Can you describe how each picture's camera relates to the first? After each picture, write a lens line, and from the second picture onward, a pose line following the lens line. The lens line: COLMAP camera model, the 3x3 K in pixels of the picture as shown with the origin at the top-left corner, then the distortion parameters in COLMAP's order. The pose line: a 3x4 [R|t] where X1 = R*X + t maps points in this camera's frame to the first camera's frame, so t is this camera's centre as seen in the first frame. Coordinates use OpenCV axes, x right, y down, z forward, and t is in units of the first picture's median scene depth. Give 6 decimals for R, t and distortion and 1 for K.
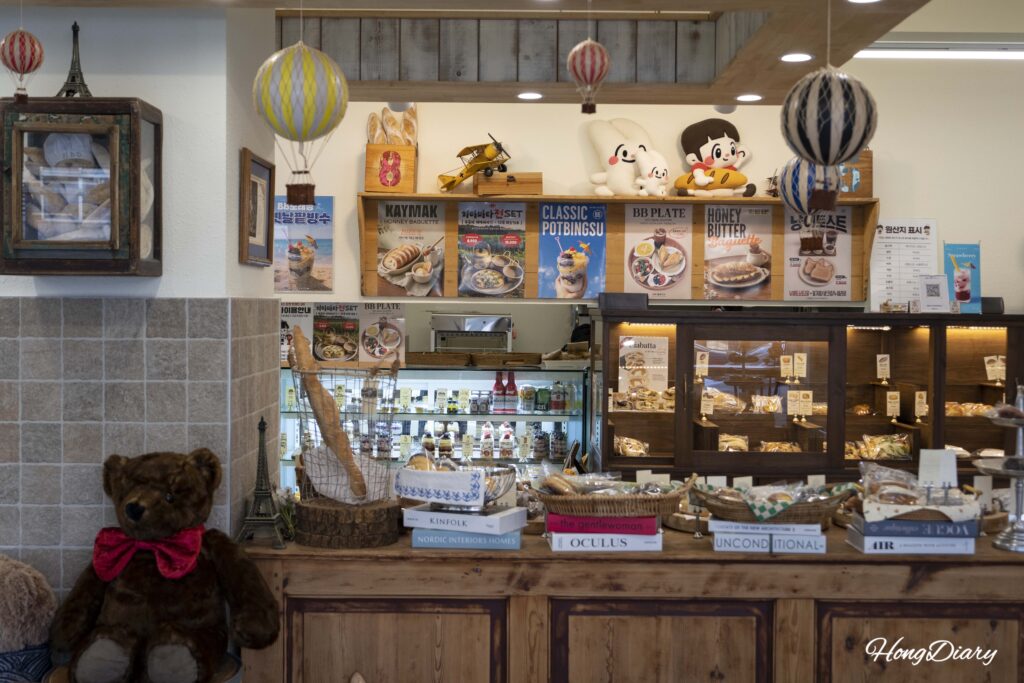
lens RADIAL K [[1317.1, 0, 512.2], [0, 1317.1, 343.3], [0, 0, 1]] dist [0.007569, 0.000000]
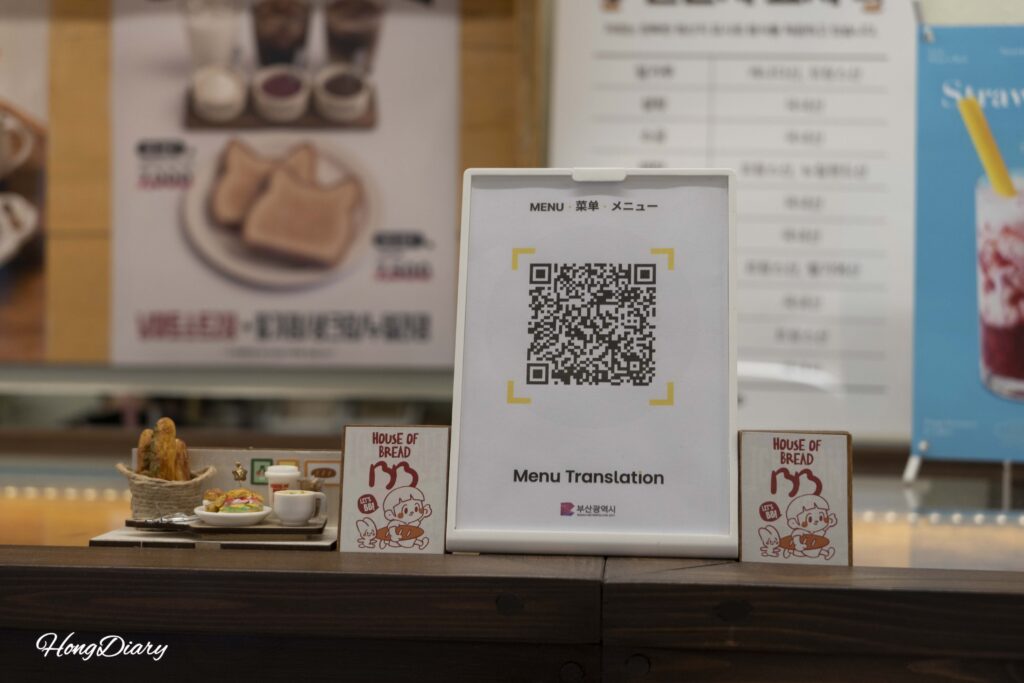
lens RADIAL K [[1597.8, 0, 511.3], [0, 1597.8, 340.3], [0, 0, 1]] dist [-0.000332, 0.000000]
pose [[0.995858, 0.003206, -0.090864, 0.285601], [-0.004795, 0.999839, -0.017275, -0.032154], [0.090794, 0.017639, 0.995713, 0.773753]]
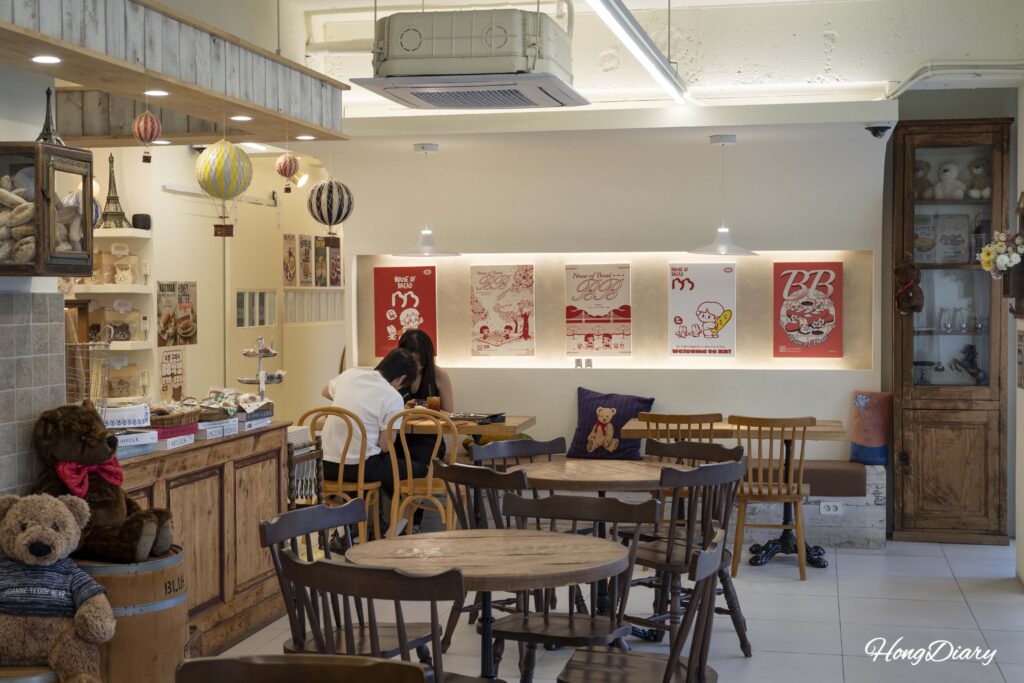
lens RADIAL K [[1482.1, 0, 512.6], [0, 1482.1, 341.4], [0, 0, 1]] dist [-0.015239, 0.000000]
pose [[0.211919, -0.040764, 0.976437, -1.898728], [0.043403, 0.998536, 0.032267, -0.015026], [-0.976323, 0.035542, 0.213378, 0.243275]]
